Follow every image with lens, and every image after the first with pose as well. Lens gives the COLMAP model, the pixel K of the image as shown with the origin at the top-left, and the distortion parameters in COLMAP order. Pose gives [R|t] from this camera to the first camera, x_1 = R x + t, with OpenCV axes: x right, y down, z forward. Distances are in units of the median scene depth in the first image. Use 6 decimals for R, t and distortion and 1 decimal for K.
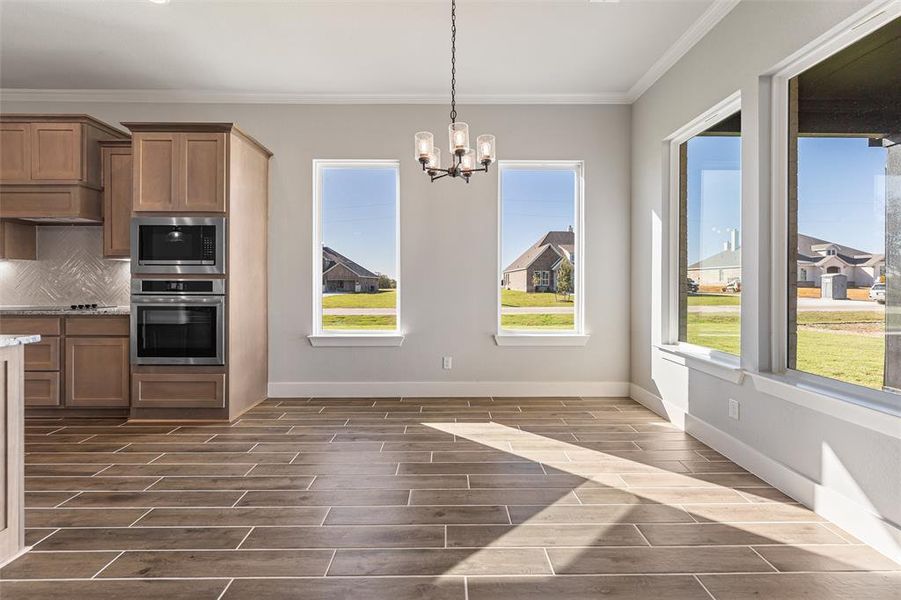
lens RADIAL K [[363.7, 0, 448.9], [0, 363.7, 284.0], [0, 0, 1]] dist [0.000244, -0.000047]
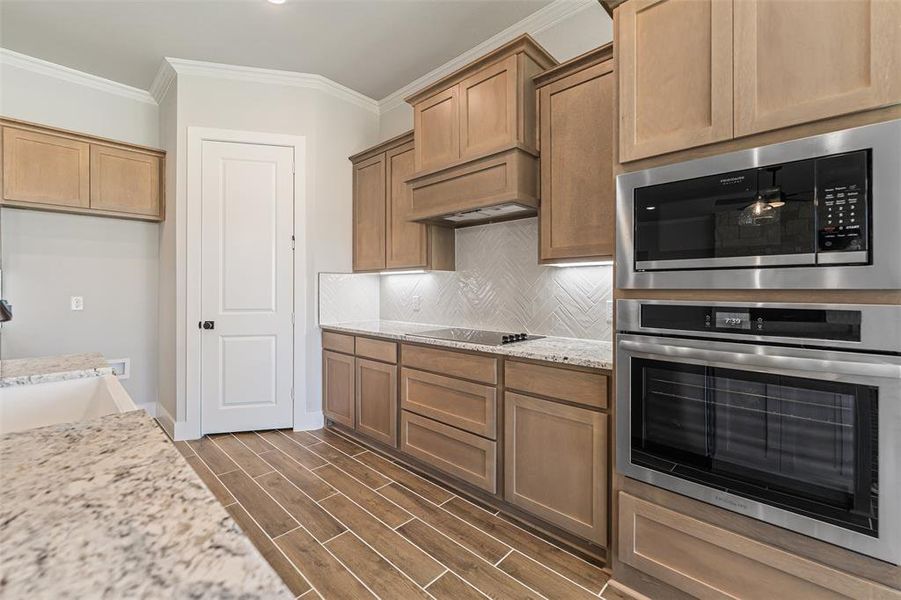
lens RADIAL K [[372.0, 0, 449.2], [0, 372.0, 284.6], [0, 0, 1]] dist [-0.004648, -0.000428]
pose [[0.722266, -0.009192, -0.691554, -0.682537], [-0.001113, 0.999895, -0.014452, -0.027320], [0.691614, 0.011208, 0.722180, 0.471296]]
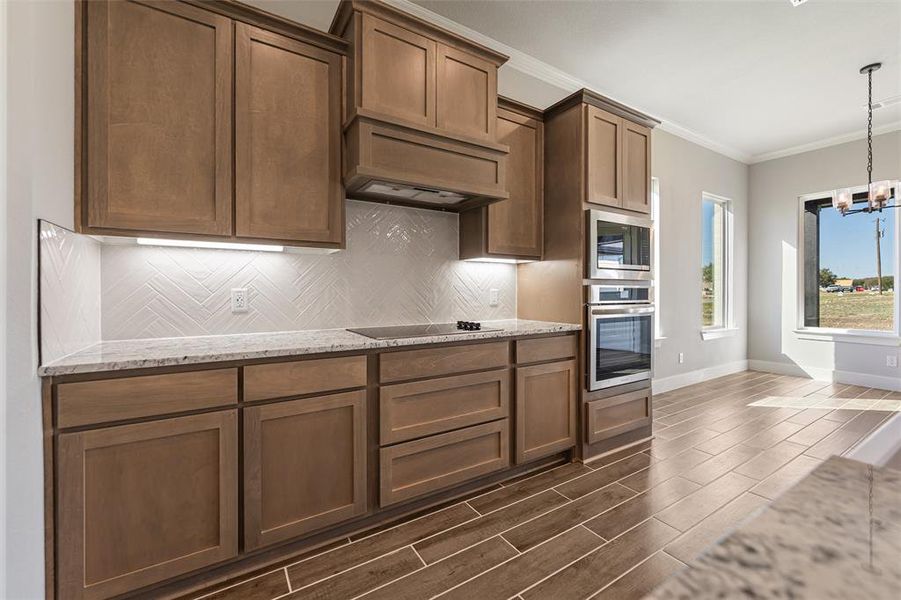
lens RADIAL K [[363.5, 0, 446.2], [0, 363.5, 288.6], [0, 0, 1]] dist [-0.002205, -0.000105]
pose [[0.860255, -0.000104, 0.509865, -1.541180], [0.003502, 0.999978, -0.005705, -0.003648], [-0.509853, 0.006694, 0.860236, 0.464082]]
